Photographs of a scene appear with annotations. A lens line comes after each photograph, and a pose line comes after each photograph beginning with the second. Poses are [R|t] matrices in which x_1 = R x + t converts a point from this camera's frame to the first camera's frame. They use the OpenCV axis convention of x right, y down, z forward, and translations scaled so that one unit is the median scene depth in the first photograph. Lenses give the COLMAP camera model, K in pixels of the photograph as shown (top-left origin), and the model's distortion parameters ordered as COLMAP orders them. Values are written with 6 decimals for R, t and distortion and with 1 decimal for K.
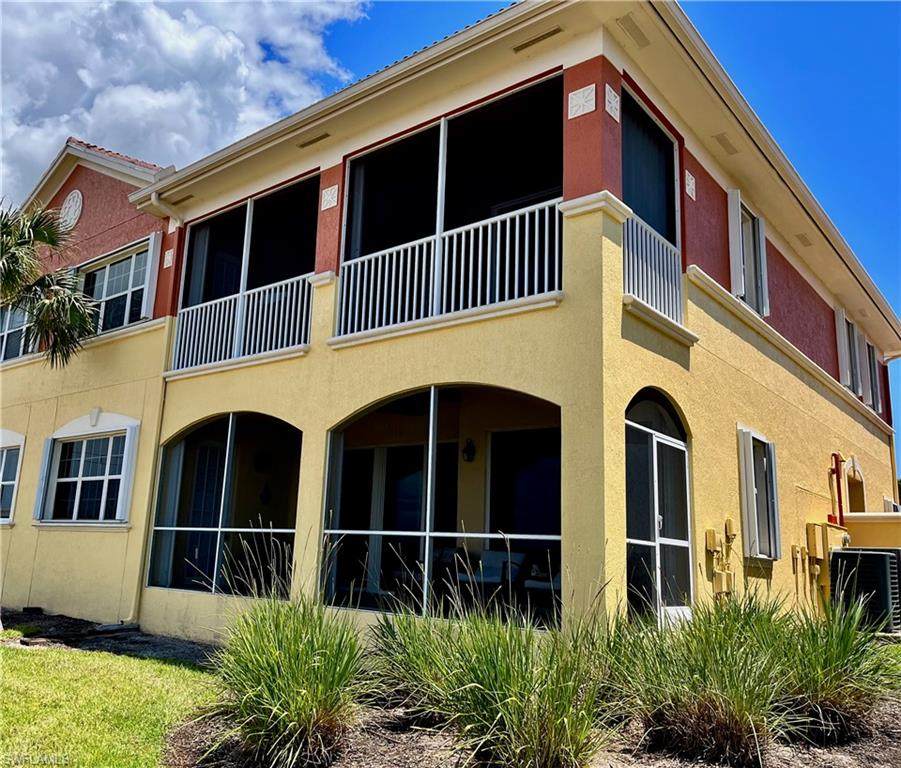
lens RADIAL K [[745.3, 0, 450.0], [0, 745.3, 437.1], [0, 0, 1]] dist [0.006646, 0.002035]
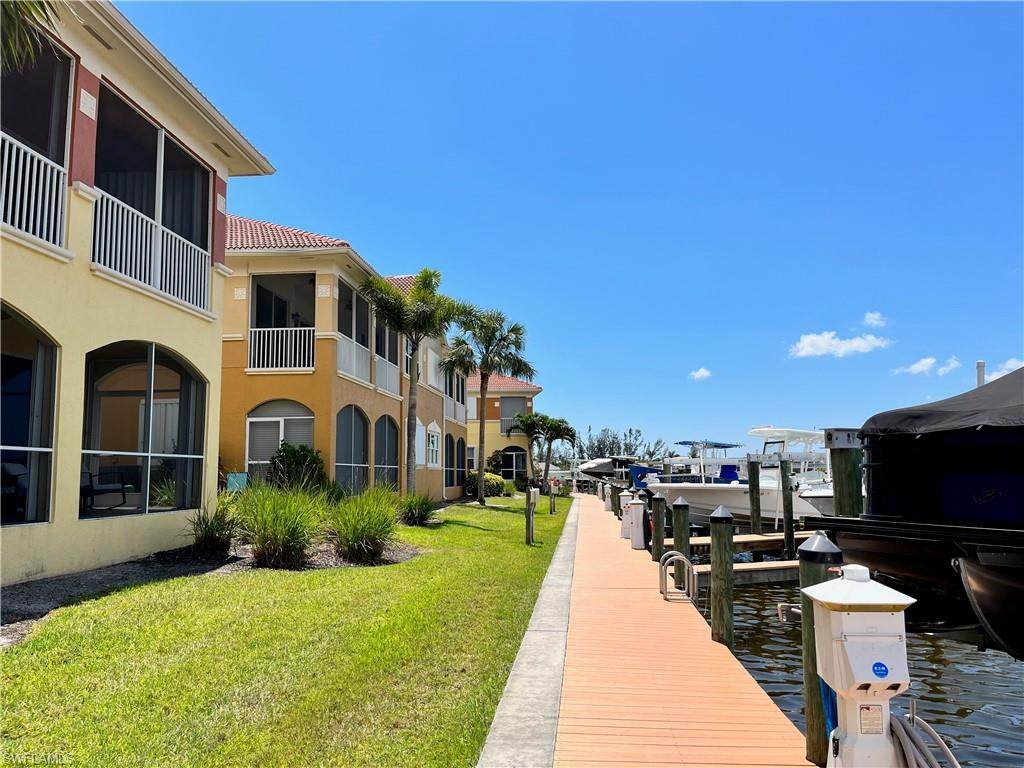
lens RADIAL K [[777.3, 0, 516.7], [0, 777.3, 394.2], [0, 0, 1]] dist [0.078897, -0.101732]
pose [[-0.543958, 0.042496, 0.838036, -1.414740], [-0.165012, 0.973798, -0.156488, 0.120261], [-0.822728, -0.223409, -0.522693, 1.083844]]
